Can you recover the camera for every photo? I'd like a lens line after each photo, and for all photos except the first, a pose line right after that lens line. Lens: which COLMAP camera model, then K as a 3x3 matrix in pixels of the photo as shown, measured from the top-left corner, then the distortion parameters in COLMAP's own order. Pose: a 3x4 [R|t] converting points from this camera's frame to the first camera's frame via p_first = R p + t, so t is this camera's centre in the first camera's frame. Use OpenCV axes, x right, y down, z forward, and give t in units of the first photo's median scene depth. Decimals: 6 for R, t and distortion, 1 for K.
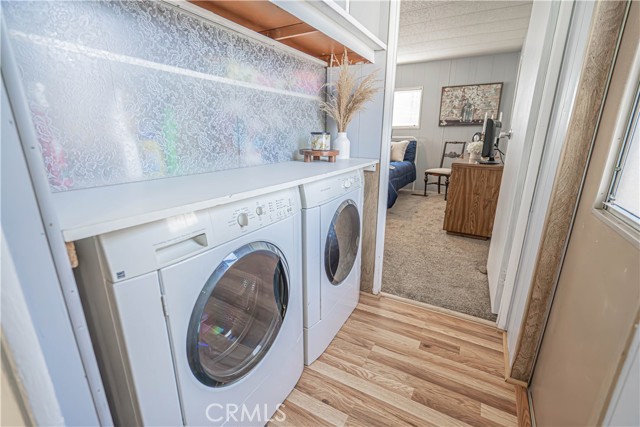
lens RADIAL K [[290.9, 0, 319.0], [0, 290.9, 213.6], [0, 0, 1]] dist [-0.000548, 0.000557]
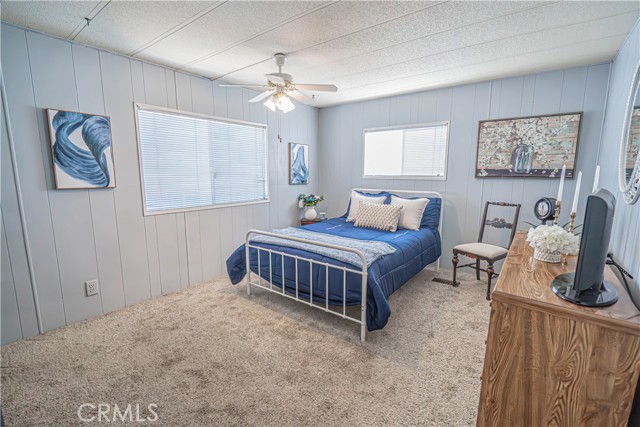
lens RADIAL K [[290.9, 0, 319.4], [0, 290.9, 213.6], [0, 0, 1]] dist [-0.000548, 0.000557]
pose [[0.990517, 0.023141, -0.135424, 0.156611], [-0.038962, 0.992558, -0.115370, -0.133511], [0.131746, 0.119553, 0.984048, 0.320492]]
